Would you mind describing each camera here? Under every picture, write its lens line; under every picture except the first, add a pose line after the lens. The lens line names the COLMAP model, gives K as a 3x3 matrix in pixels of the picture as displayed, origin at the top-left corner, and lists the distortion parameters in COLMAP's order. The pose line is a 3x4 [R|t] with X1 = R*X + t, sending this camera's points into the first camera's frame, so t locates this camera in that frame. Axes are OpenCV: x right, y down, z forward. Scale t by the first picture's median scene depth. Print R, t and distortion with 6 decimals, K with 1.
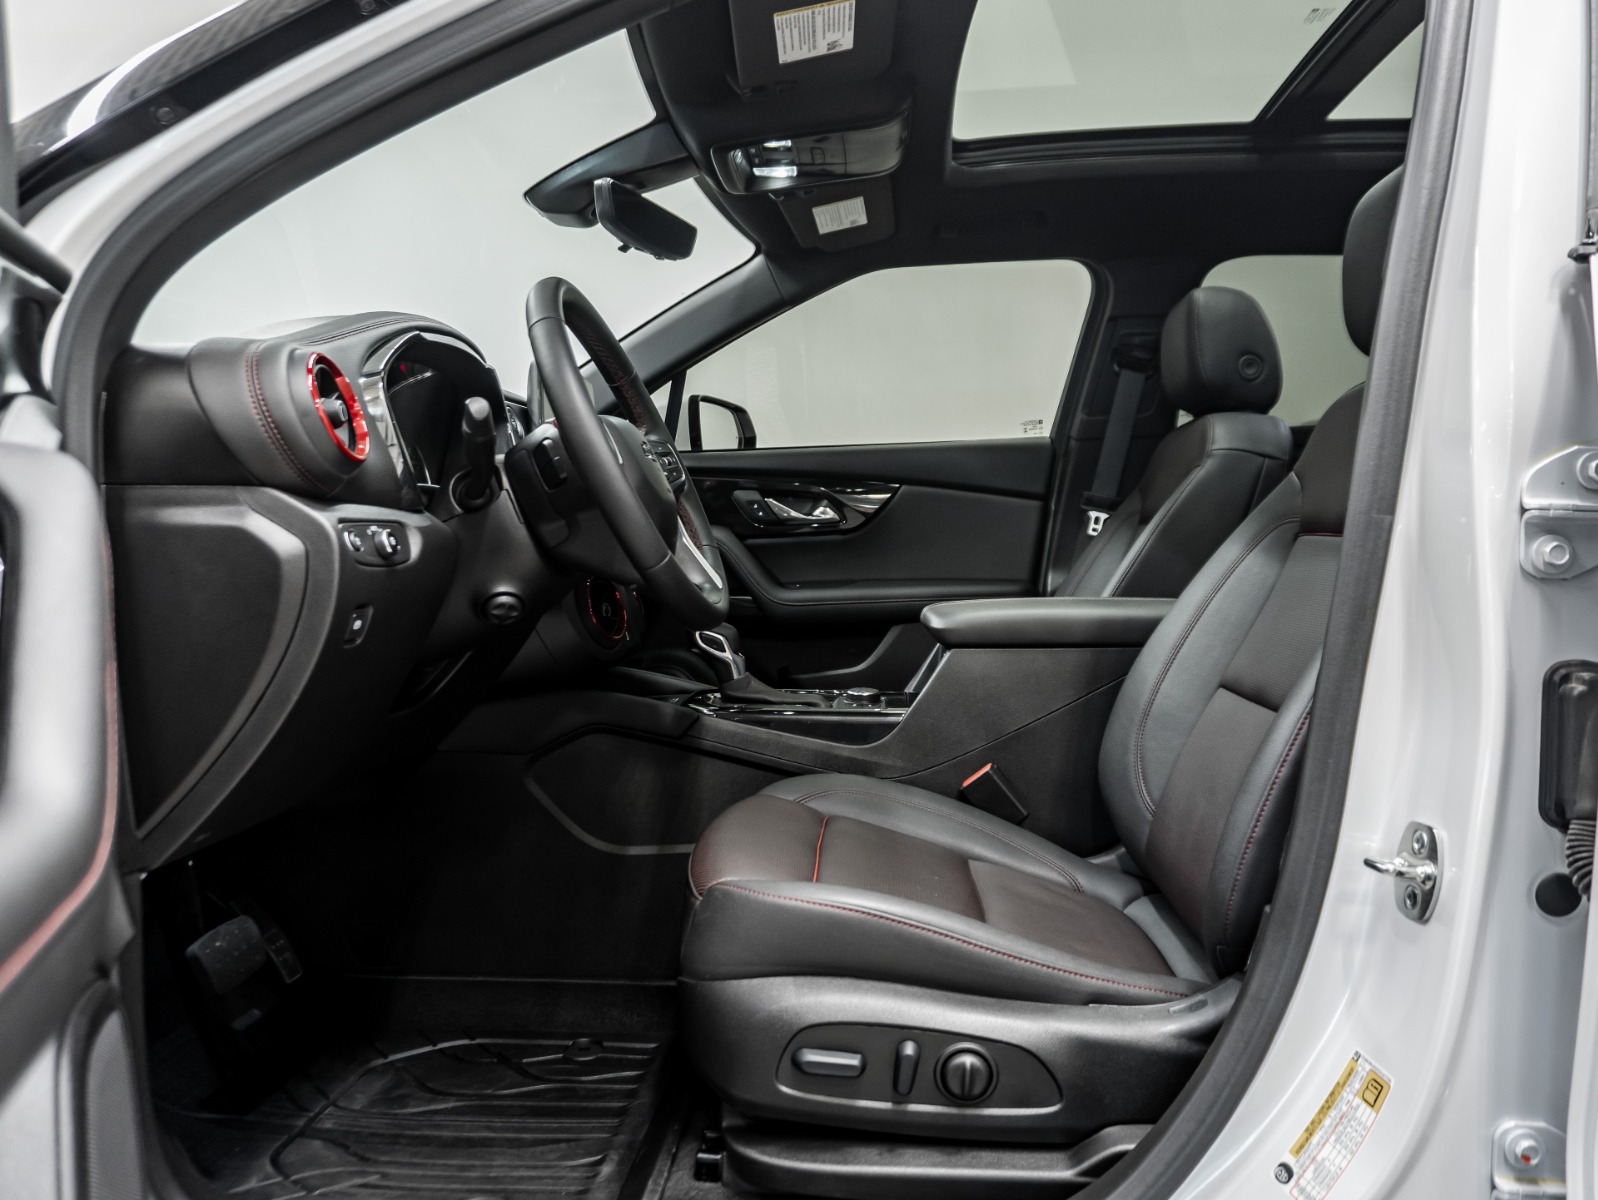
lens RADIAL K [[1208.5, 0, 815.5], [0, 1208.5, 607.2], [0, 0, 1]] dist [-0.005040, -0.010224]
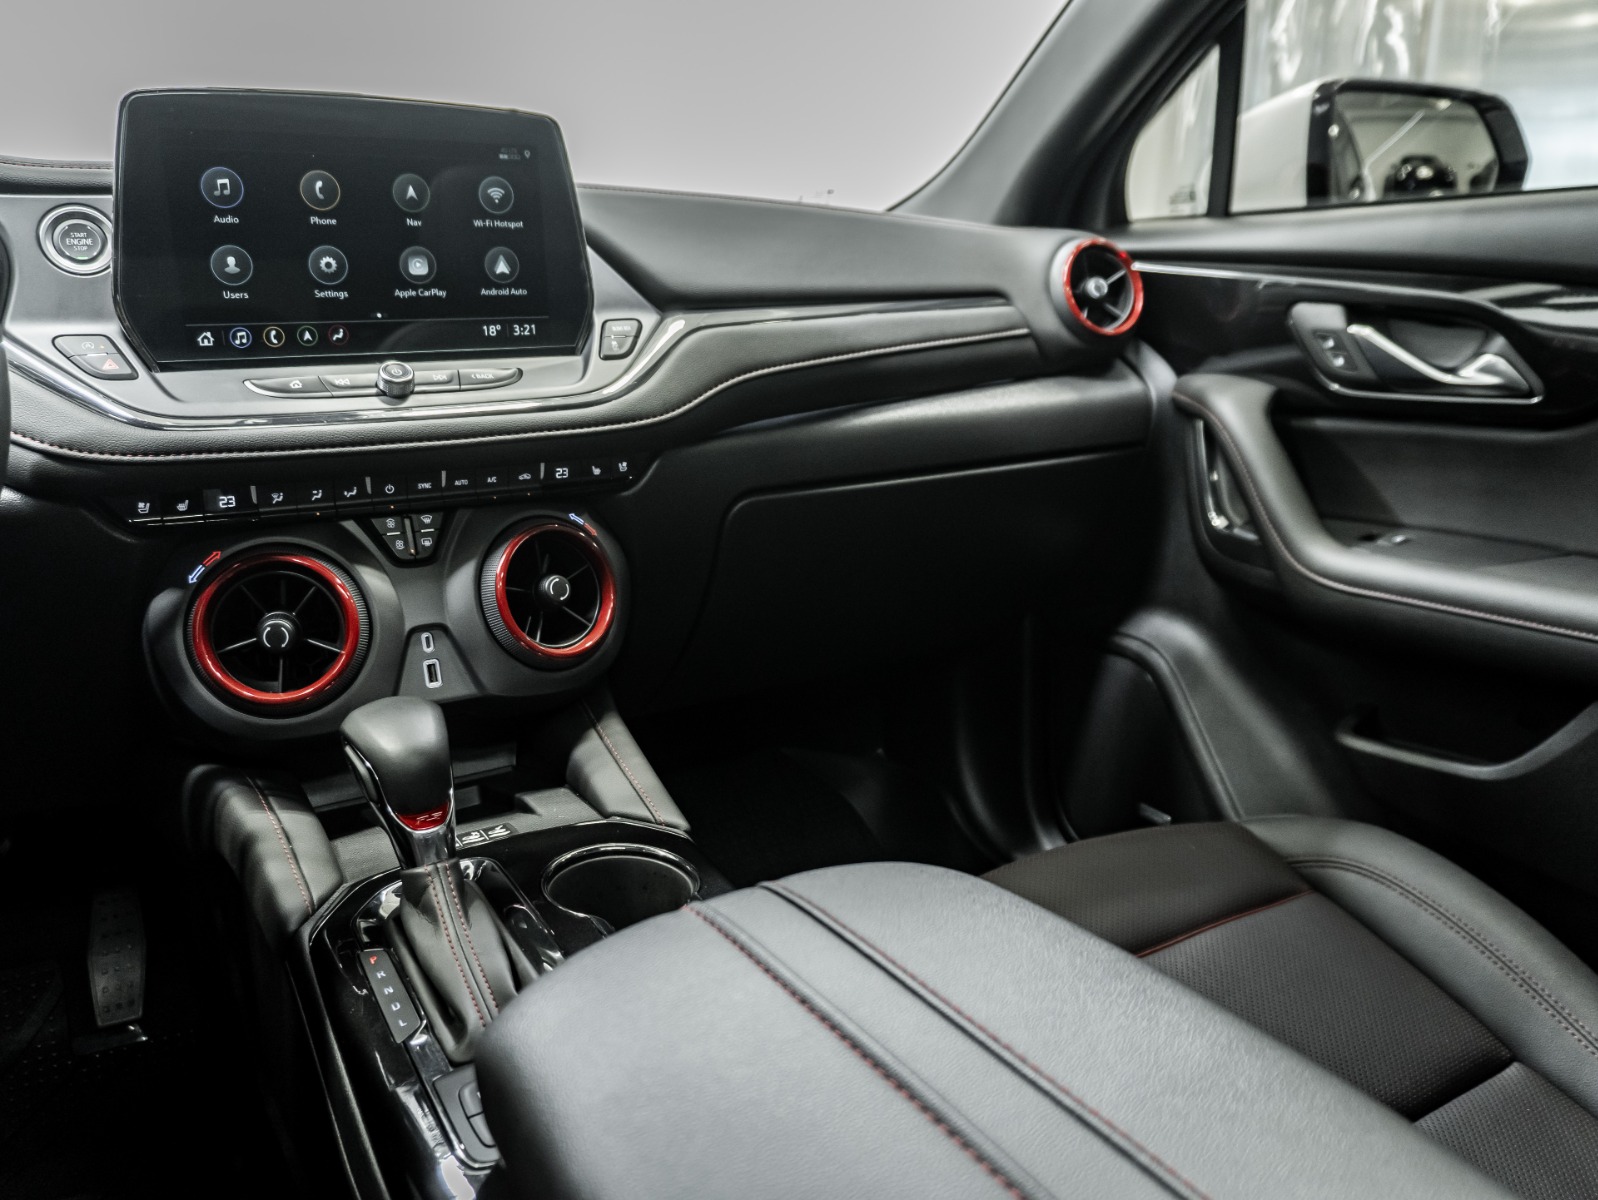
lens RADIAL K [[1208.5, 0, 791.8], [0, 1208.5, 602.0], [0, 0, 1]] dist [-0.005040, -0.010224]
pose [[0.567300, 0.228105, -0.791290, 0.325518], [-0.049857, 0.968623, 0.243481, -0.141679], [0.822001, -0.098676, 0.560872, 0.932113]]
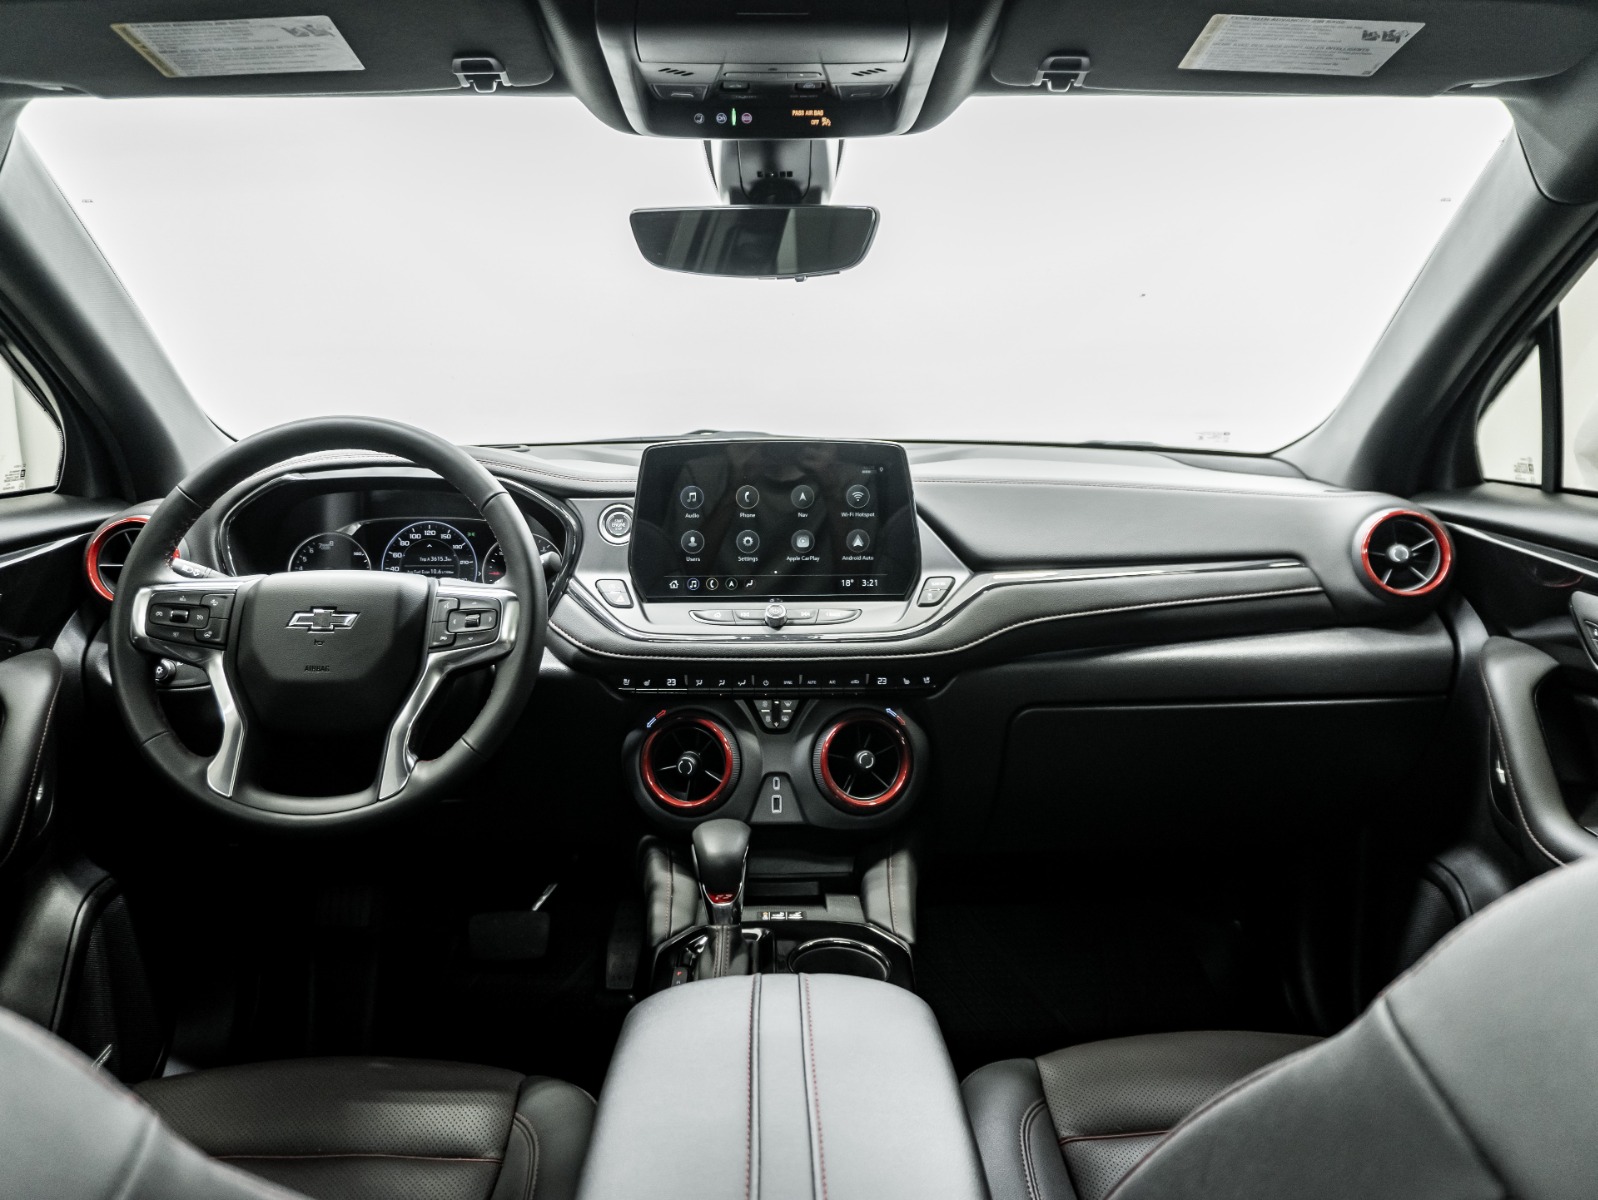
lens RADIAL K [[1208.5, 0, 790.8], [0, 1208.5, 600.2], [0, 0, 1]] dist [-0.005040, -0.010224]
pose [[0.080230, 0.200076, -0.976490, 0.593861], [-0.051019, 0.979188, 0.196437, -0.269776], [0.995470, 0.034060, 0.088768, 1.028114]]
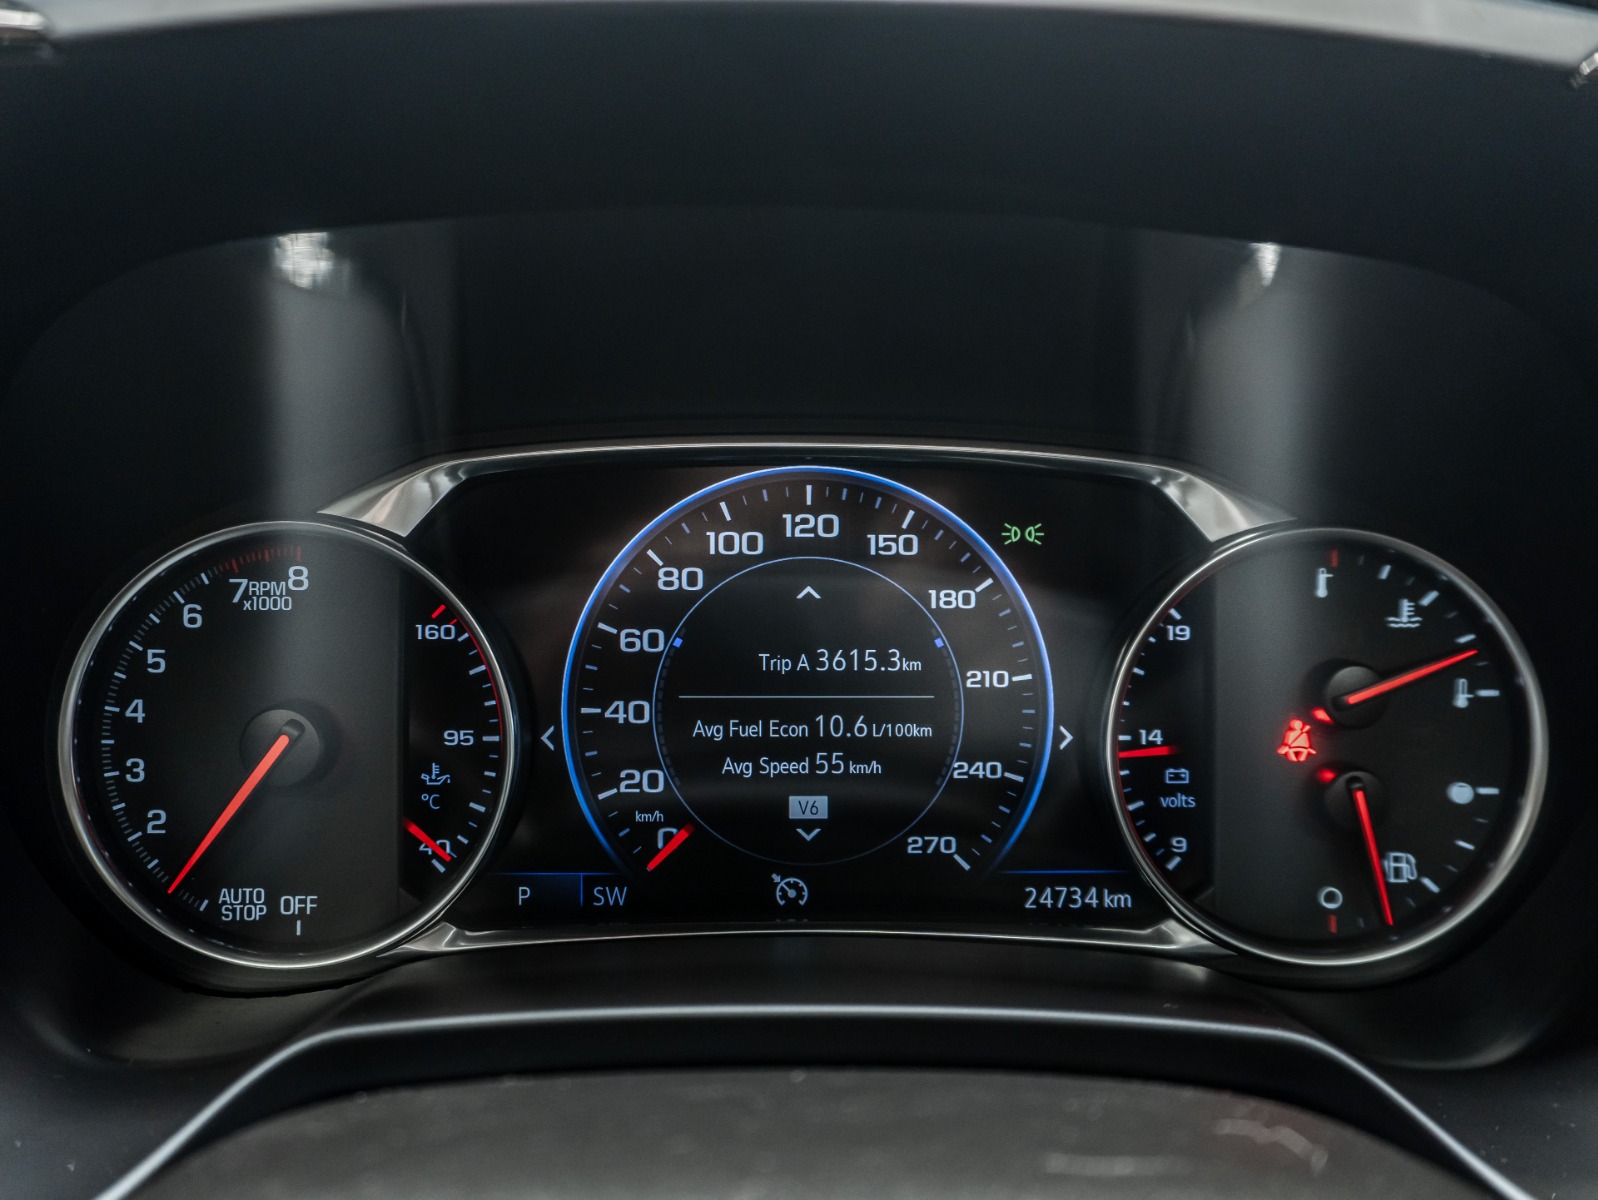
lens RADIAL K [[1208.5, 0, 797.9], [0, 1208.5, 598.3], [0, 0, 1]] dist [-0.005040, -0.010224]
pose [[0.059612, 0.175192, -0.982728, -0.151162], [-0.052111, 0.983683, 0.172201, -0.146746], [0.996860, 0.040945, 0.067769, 0.823501]]
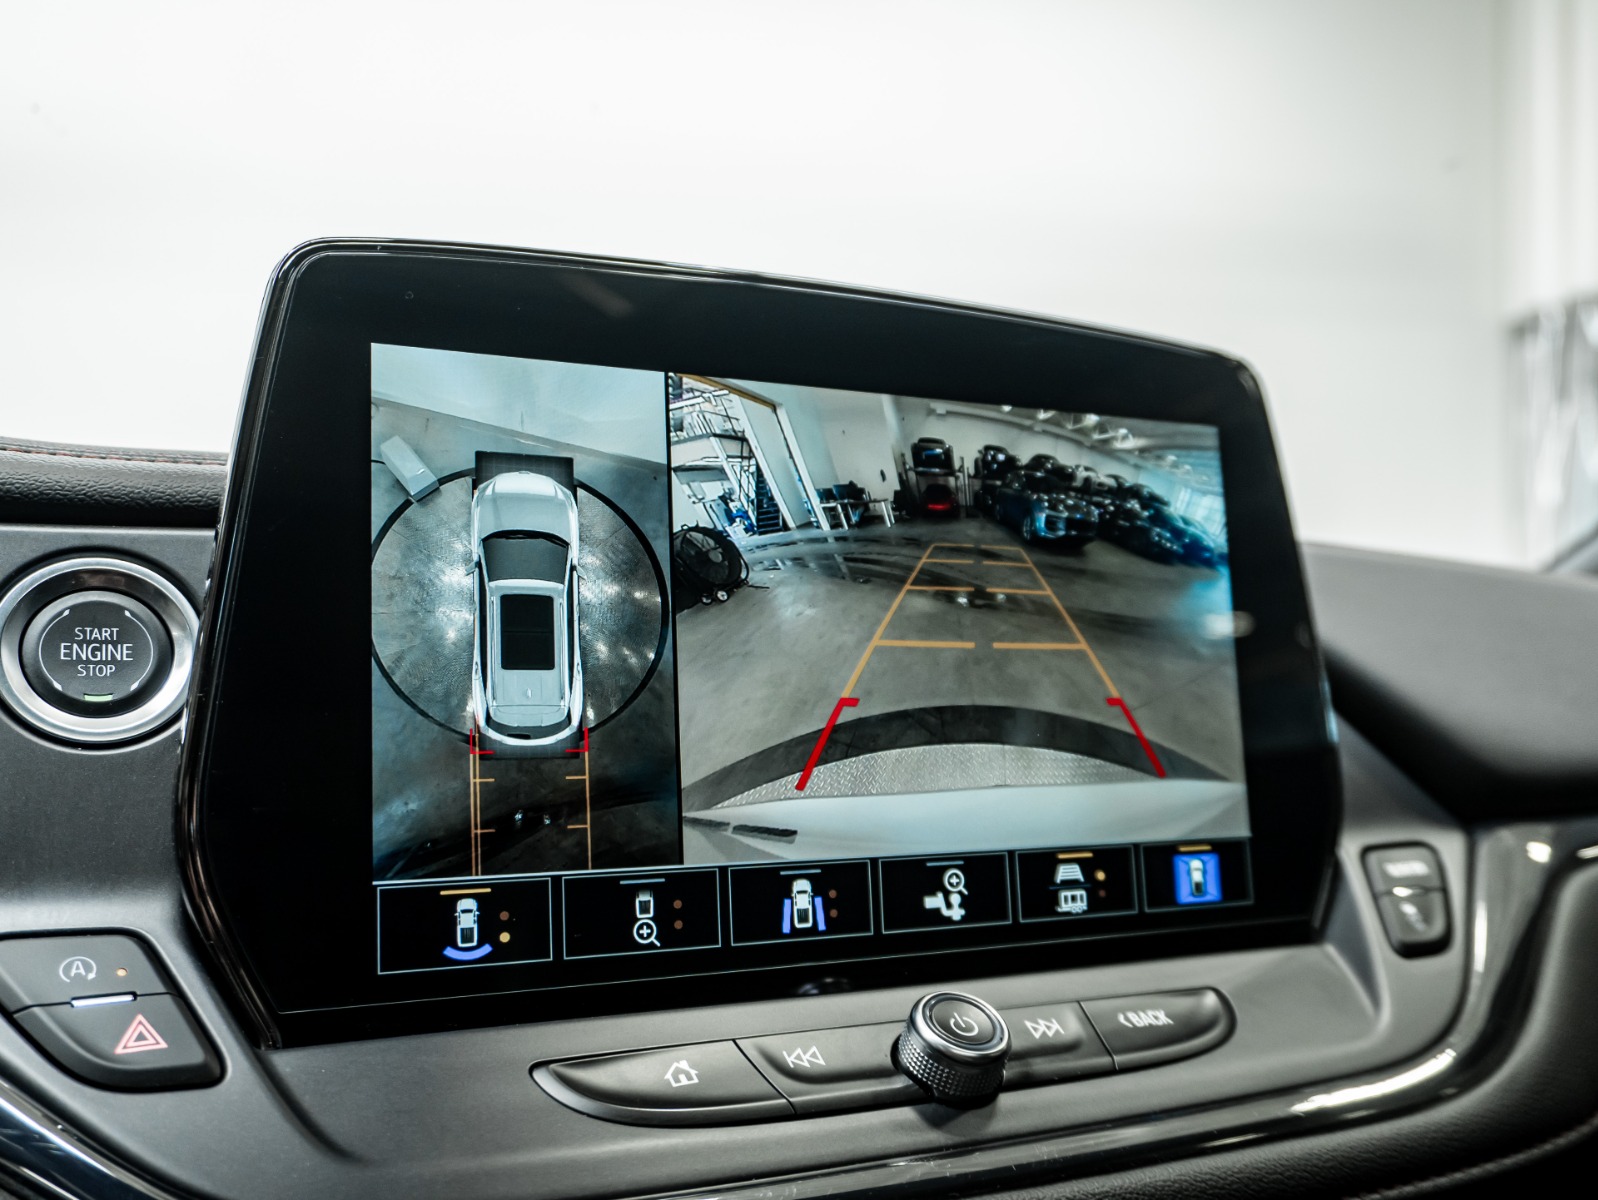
lens RADIAL K [[1593.0, 0, 803.4], [0, 1593.0, 593.4], [0, 0, 1]] dist [-0.006623, 0.000000]
pose [[0.524197, -0.064056, -0.849185, -0.012258], [-0.041712, 0.994039, -0.100731, -0.140028], [0.850575, 0.088224, 0.518400, 0.950723]]
